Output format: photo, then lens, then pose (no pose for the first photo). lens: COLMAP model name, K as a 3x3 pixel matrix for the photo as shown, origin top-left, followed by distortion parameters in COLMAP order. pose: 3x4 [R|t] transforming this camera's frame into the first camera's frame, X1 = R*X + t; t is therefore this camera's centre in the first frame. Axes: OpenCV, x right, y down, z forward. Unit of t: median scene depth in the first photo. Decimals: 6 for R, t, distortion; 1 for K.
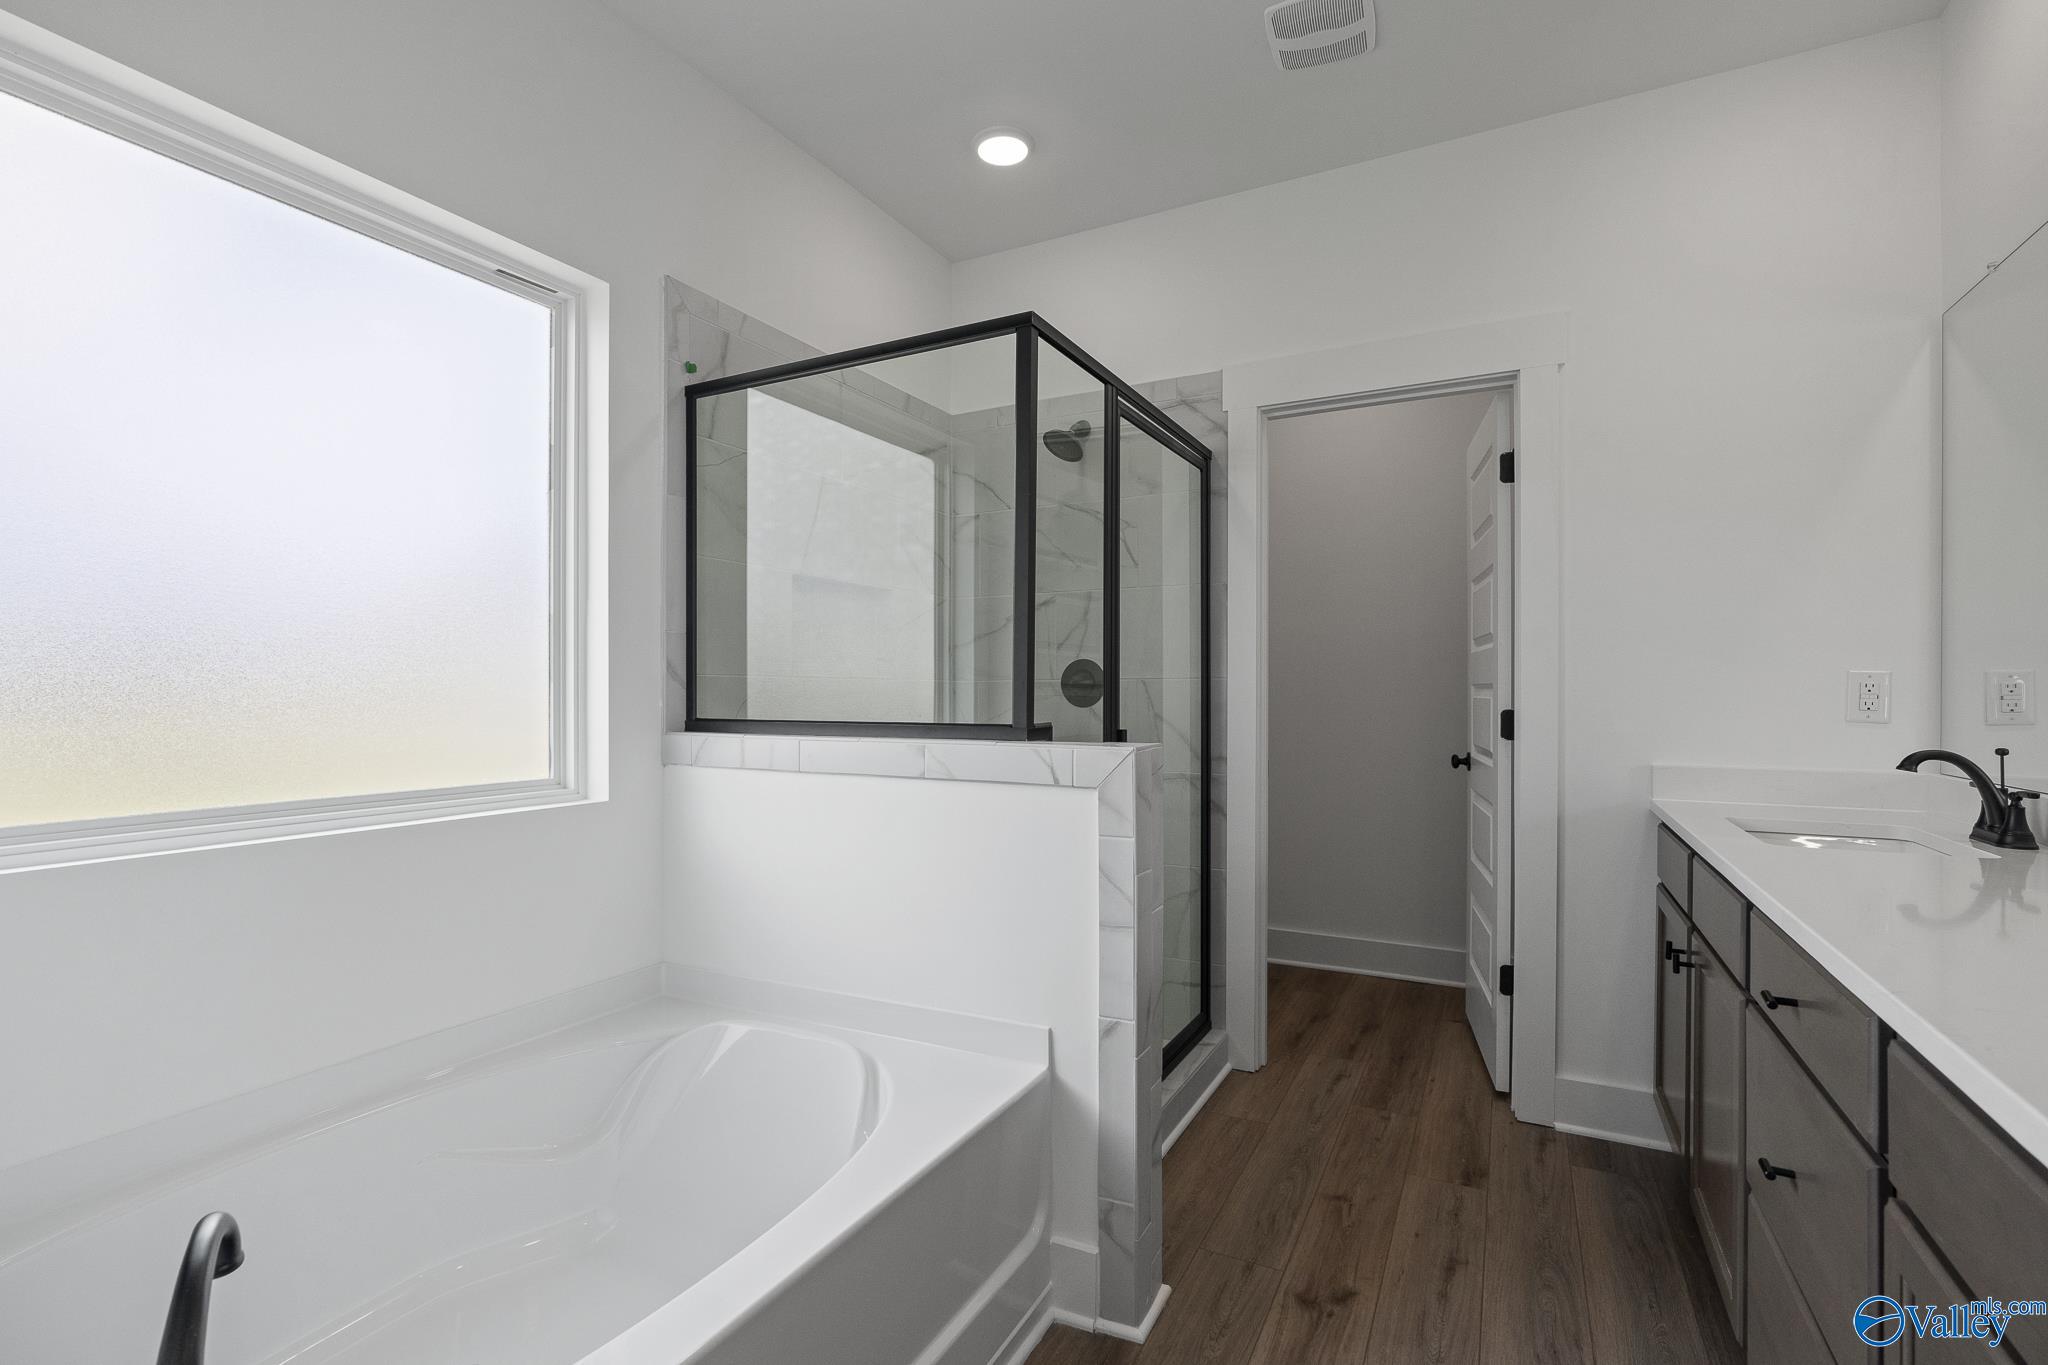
lens RADIAL K [[936.0, 0, 1024.0], [0, 936.0, 682.5], [0, 0, 1]] dist [-0.001744, 0.000021]
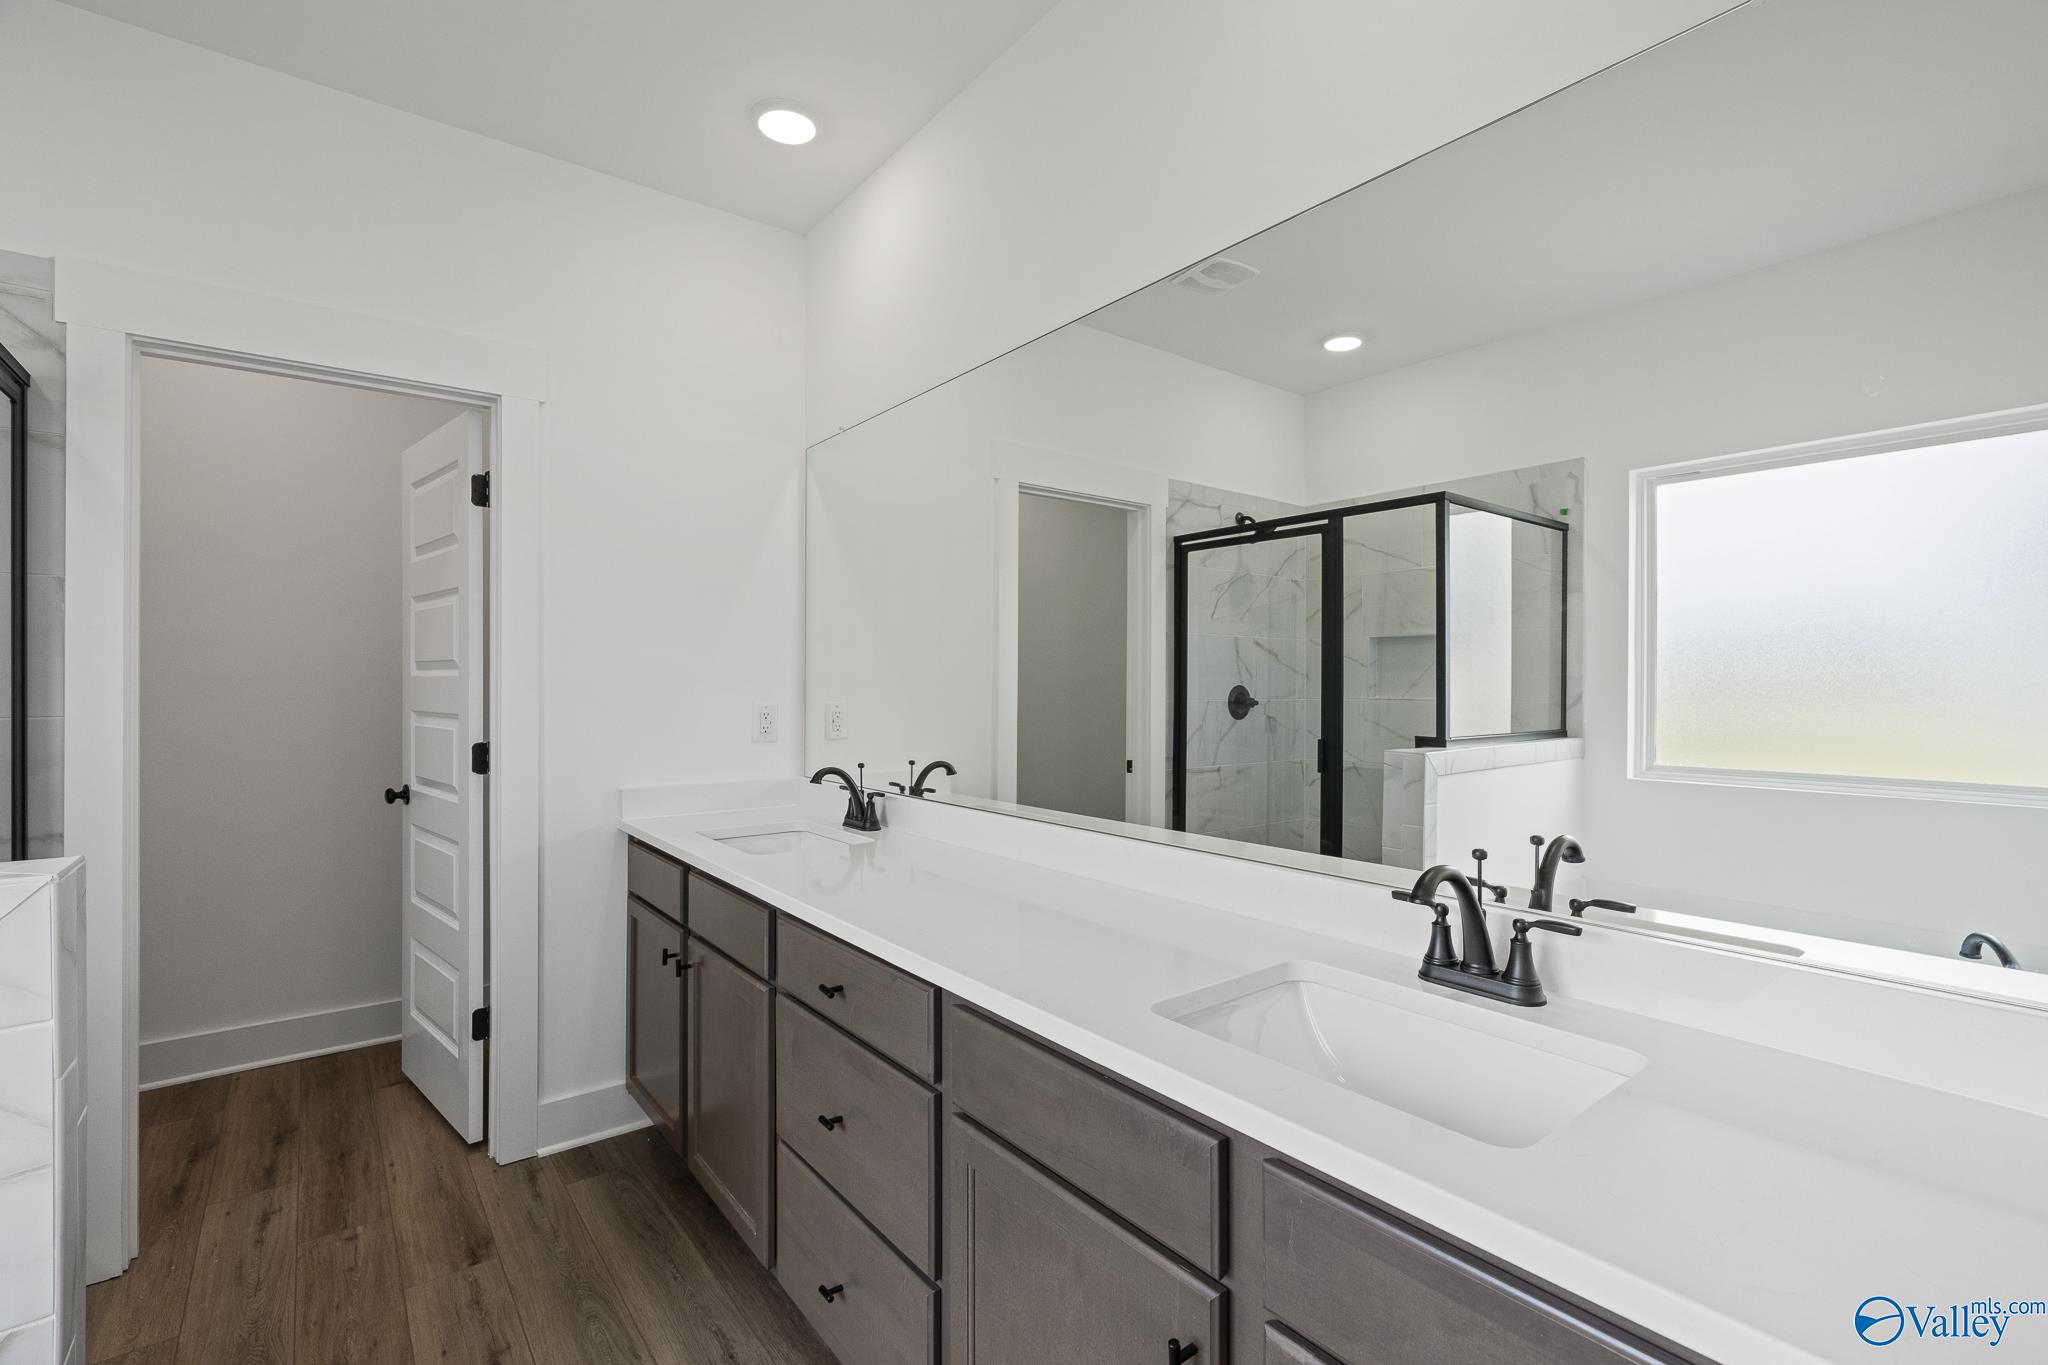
lens RADIAL K [[913.6, 0, 1024.0], [0, 913.6, 682.5], [0, 0, 1]] dist [0.003652, 0.000361]
pose [[0.419313, -0.000252, 0.907842, -0.106446], [-0.007737, 0.999963, 0.003851, -0.042443], [-0.907809, -0.008639, 0.419296, 0.100986]]
